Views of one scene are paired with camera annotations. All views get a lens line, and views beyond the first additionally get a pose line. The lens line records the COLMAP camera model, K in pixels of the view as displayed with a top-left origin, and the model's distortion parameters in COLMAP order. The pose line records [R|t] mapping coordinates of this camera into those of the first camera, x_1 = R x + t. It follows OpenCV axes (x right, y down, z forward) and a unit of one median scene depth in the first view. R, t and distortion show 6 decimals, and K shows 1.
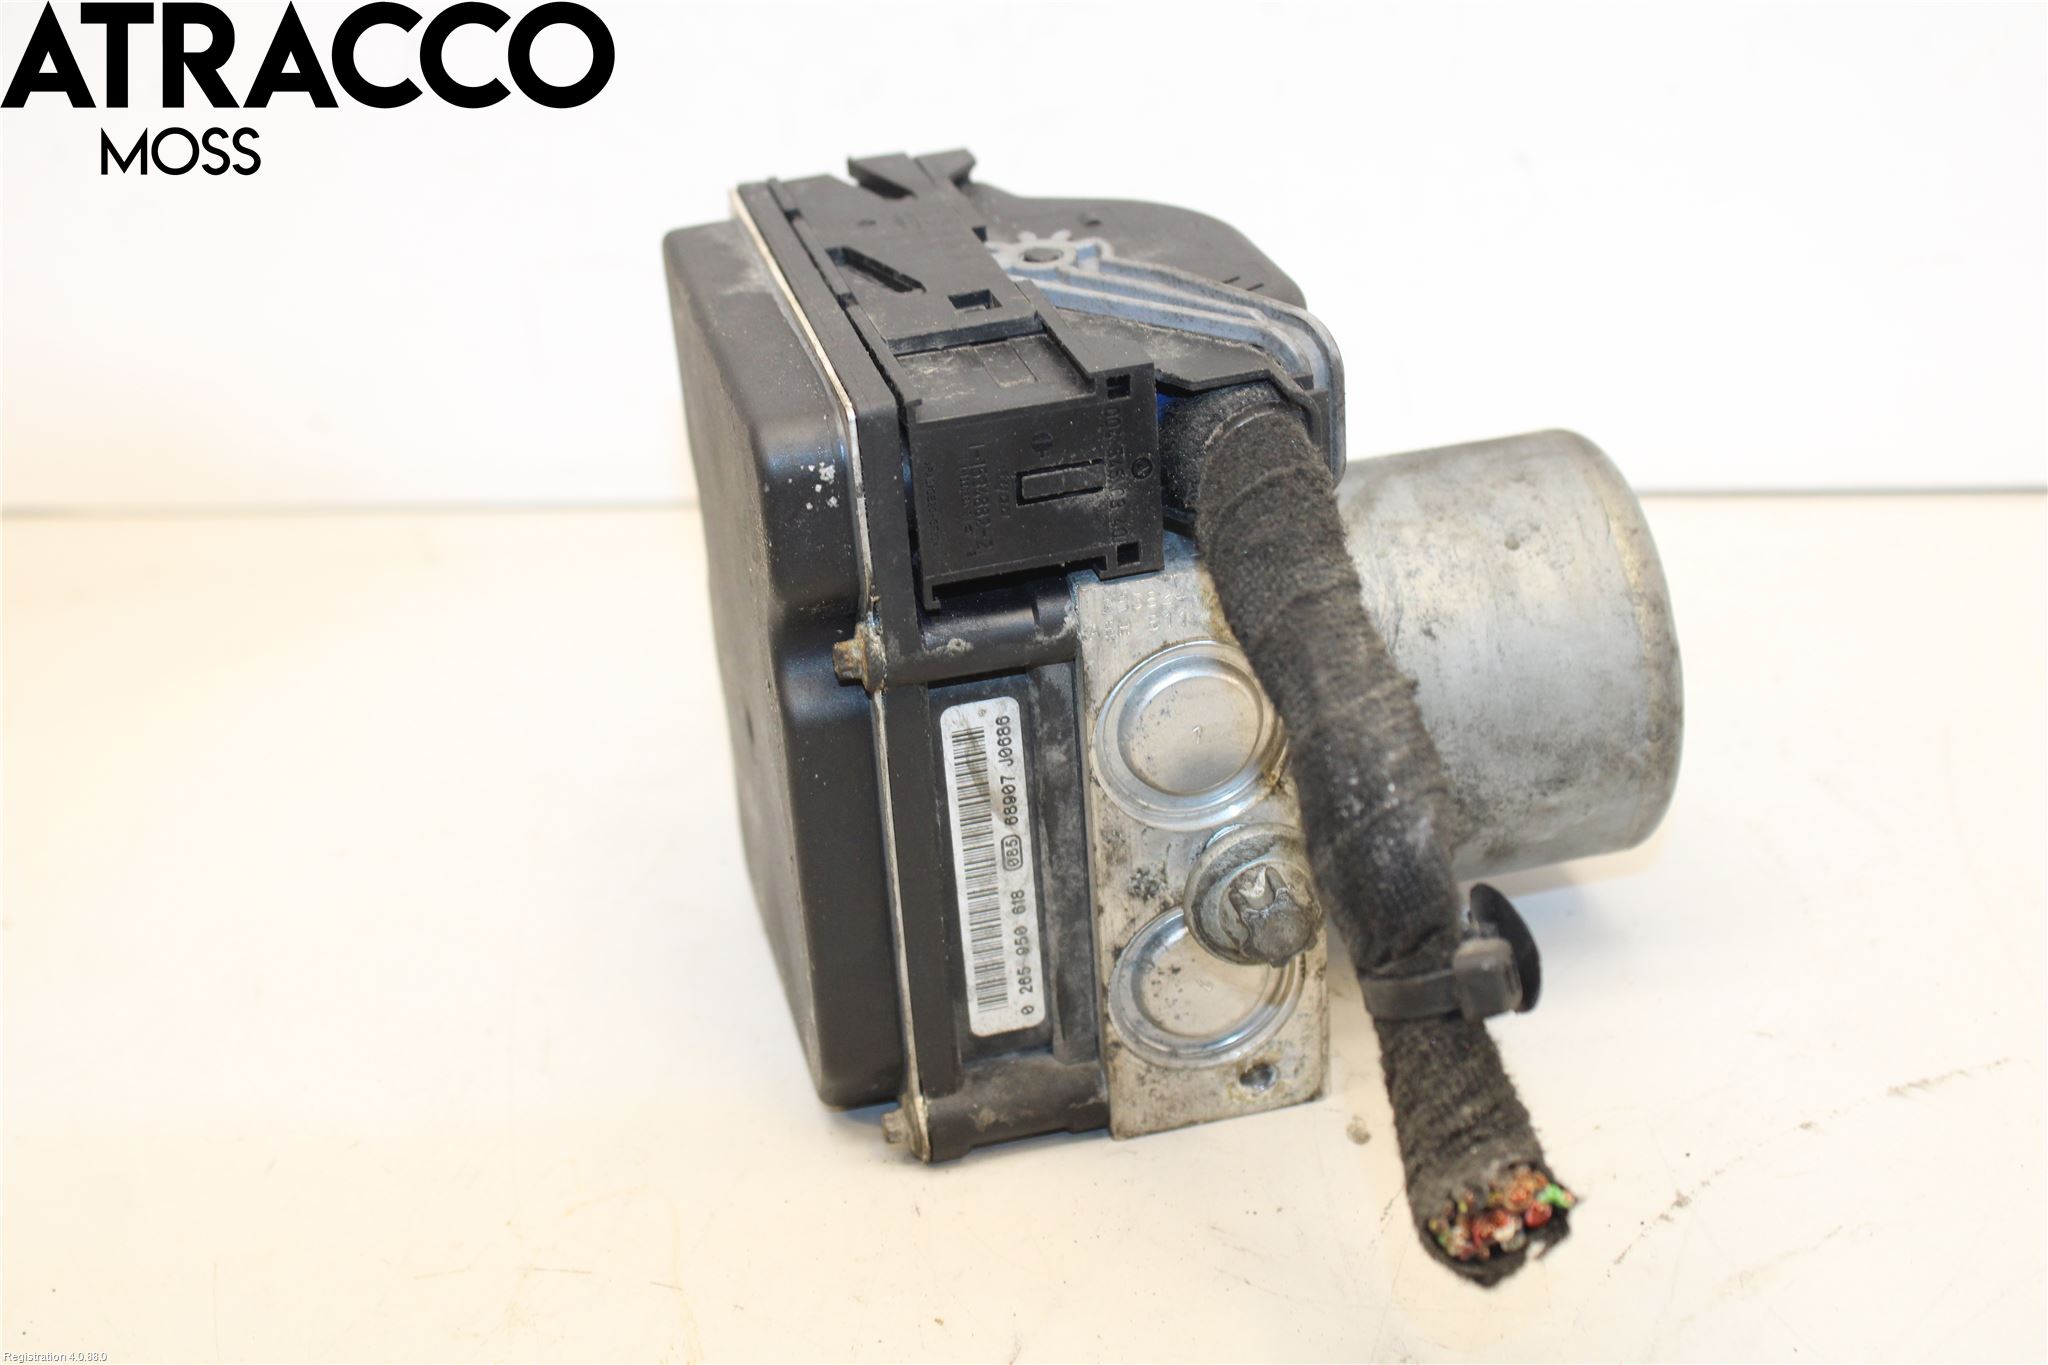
lens RADIAL K [[2775.1, 0, 1024.0], [0, 2775.1, 682.5], [0, 0, 1]] dist [-0.031094, -0.023242]
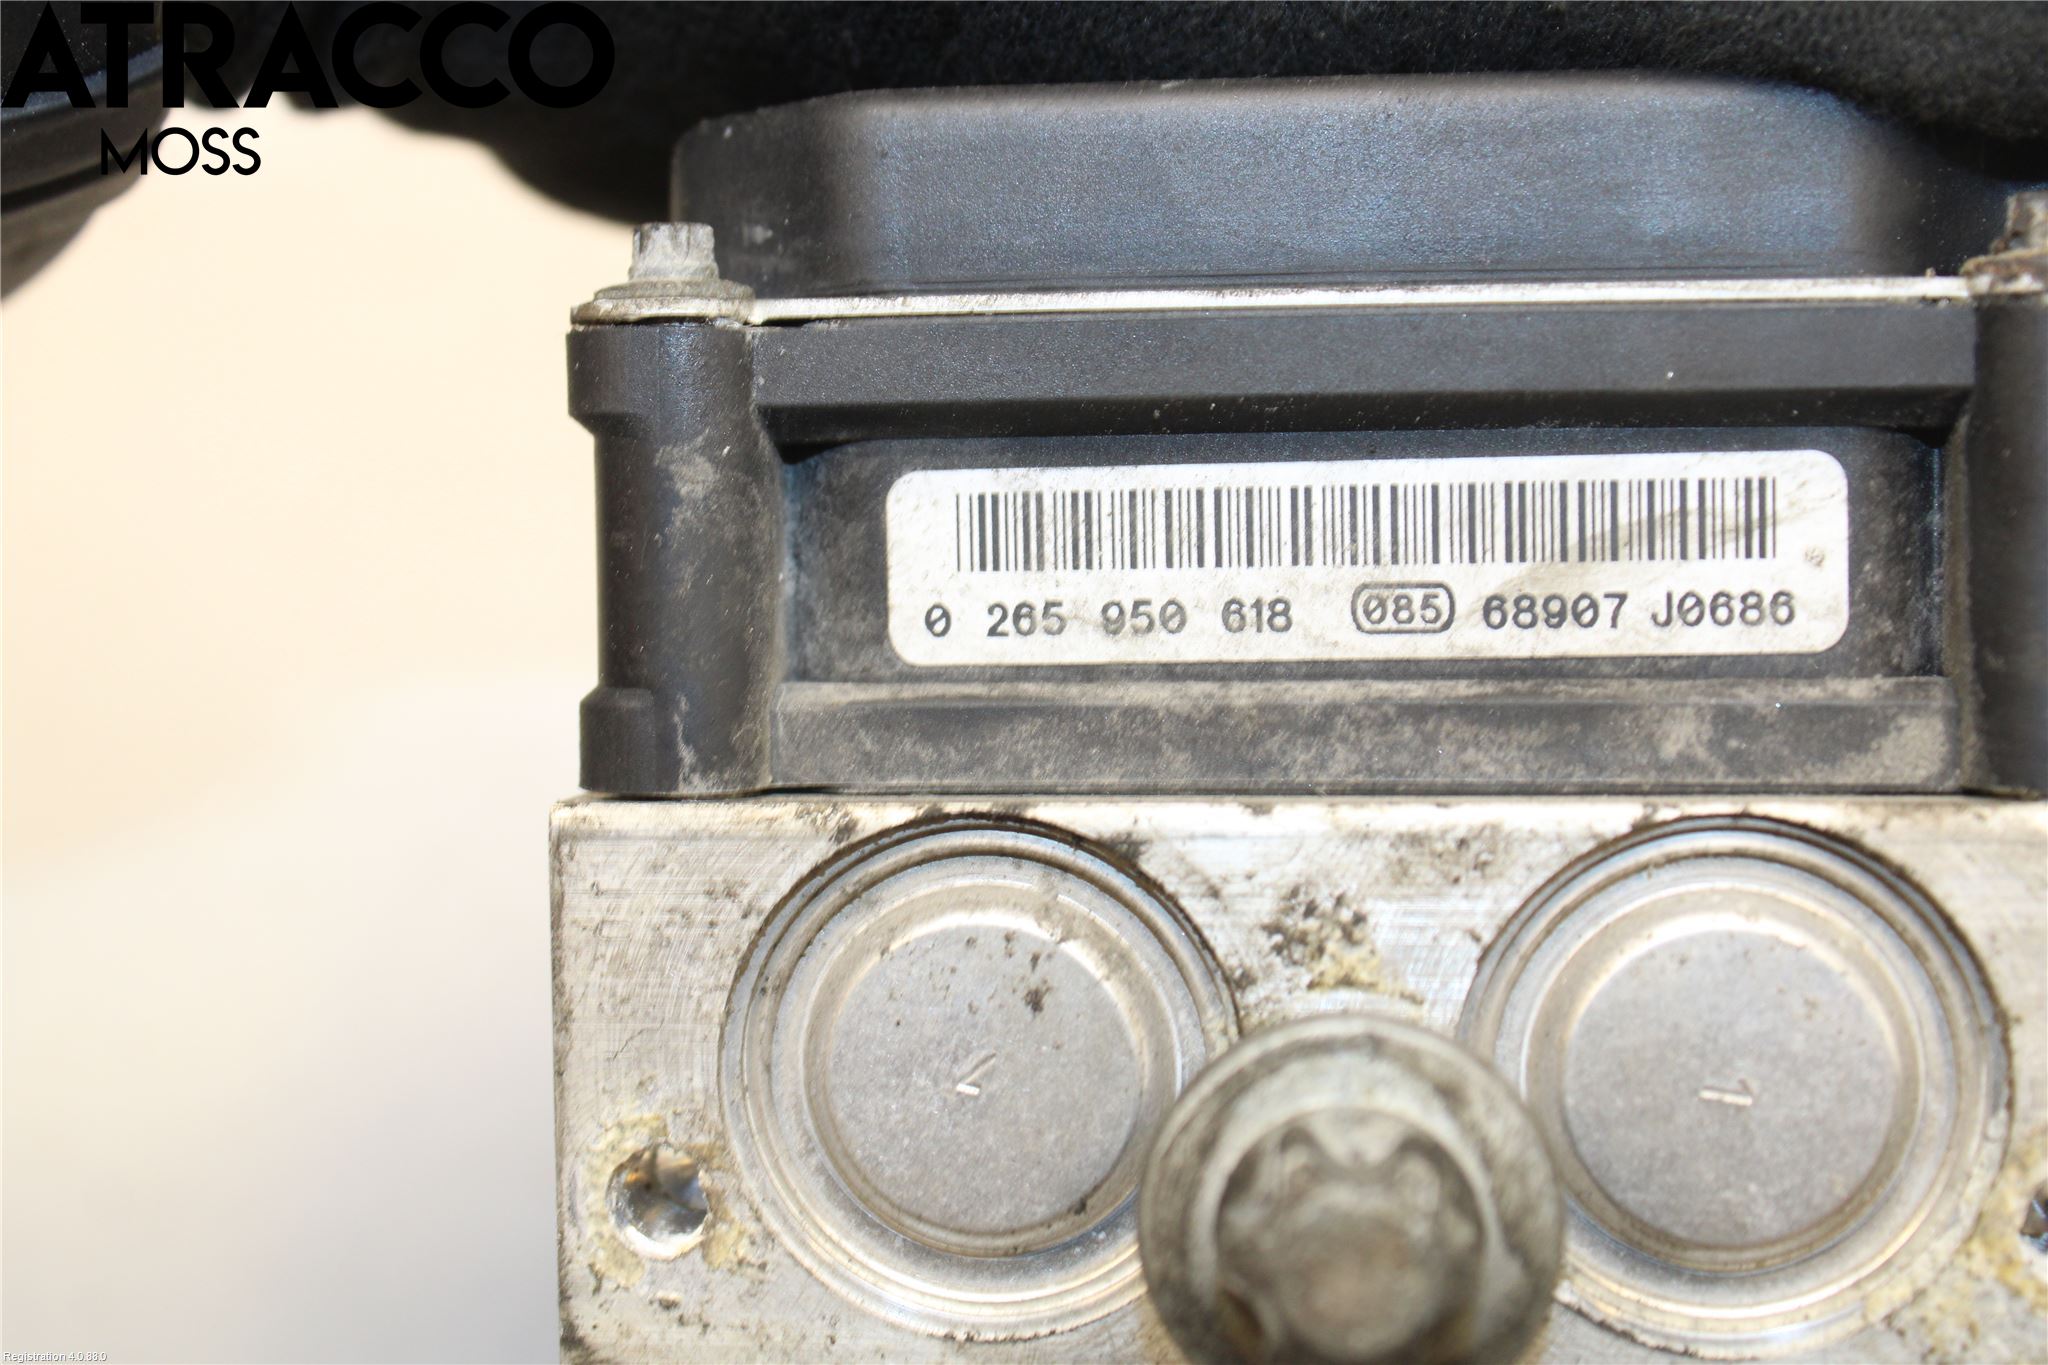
lens RADIAL K [[2775.1, 0, 1024.0], [0, 2775.1, 682.5], [0, 0, 1]] dist [-0.031094, -0.023242]
pose [[-0.082825, 0.981735, -0.171277, 0.078659], [-0.940143, -0.133982, -0.313336, 0.235246], [-0.330561, 0.135073, 0.934069, 0.643531]]
